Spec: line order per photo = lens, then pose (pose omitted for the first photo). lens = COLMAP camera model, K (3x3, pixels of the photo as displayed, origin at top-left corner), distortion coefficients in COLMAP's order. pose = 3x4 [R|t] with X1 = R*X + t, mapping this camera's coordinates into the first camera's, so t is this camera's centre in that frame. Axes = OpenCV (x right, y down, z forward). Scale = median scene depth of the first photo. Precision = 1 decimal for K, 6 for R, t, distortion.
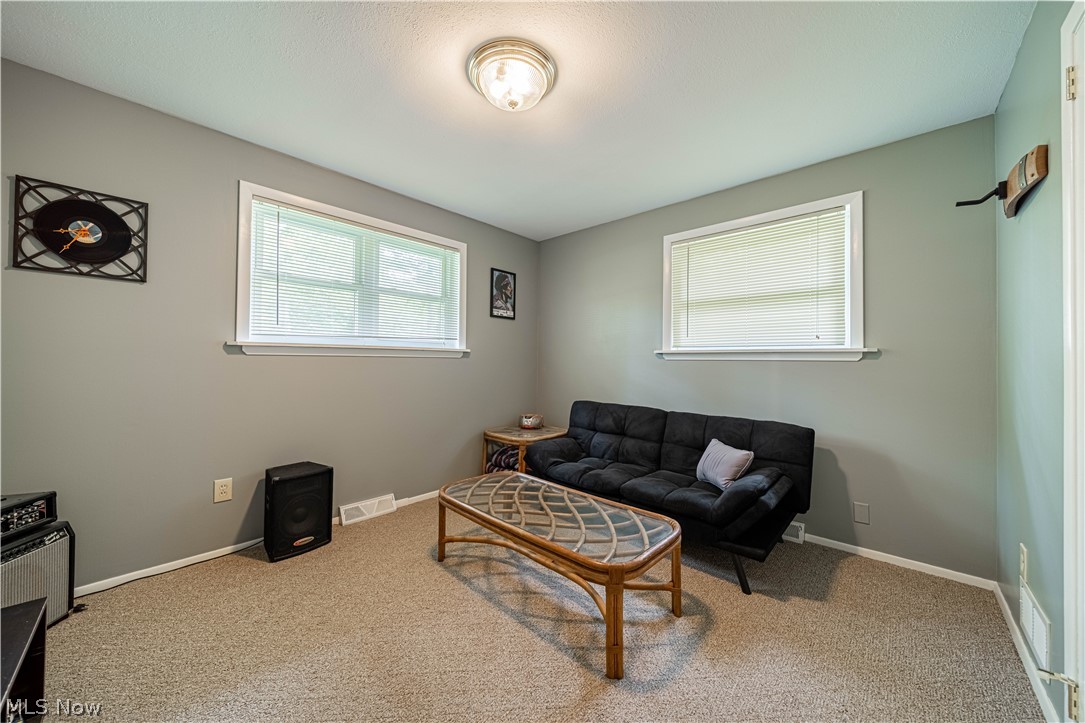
lens RADIAL K [[378.6, 0, 542.5], [0, 378.6, 361.5], [0, 0, 1]] dist [-0.000300, -0.000107]
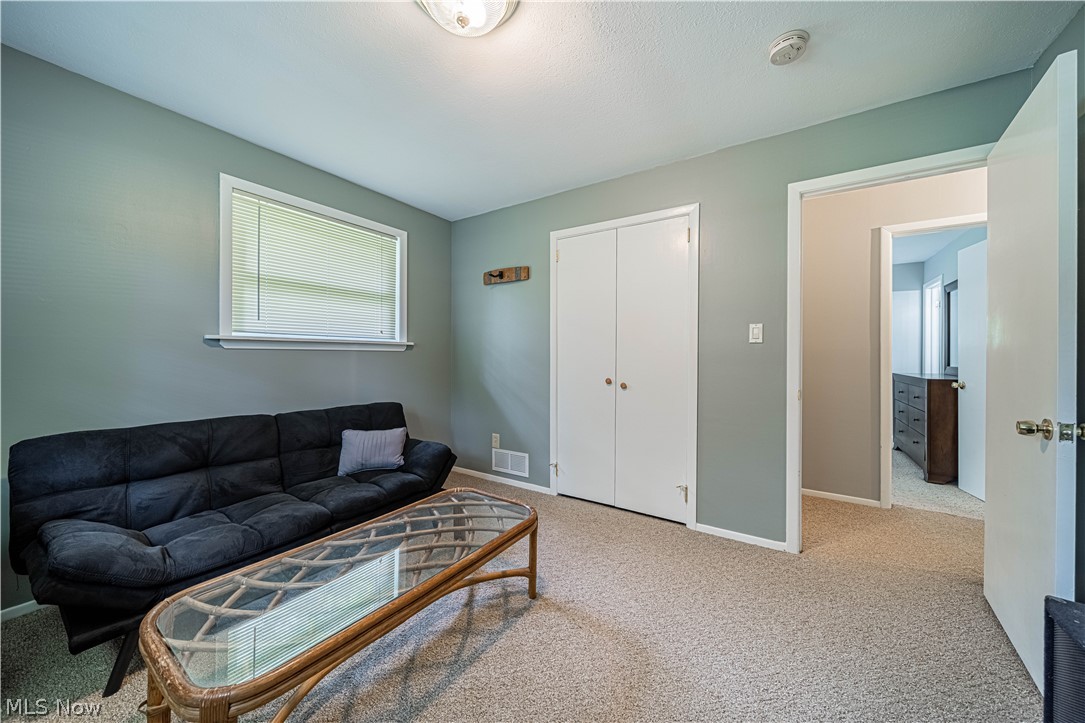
lens RADIAL K [[379.6, 0, 545.3], [0, 379.6, 356.3], [0, 0, 1]] dist [-0.000836, -0.000273]
pose [[-0.168135, -0.020988, 0.985540, -0.623156], [-0.018593, 0.999663, 0.018117, -0.017432], [-0.985589, -0.015278, -0.168469, 0.670168]]
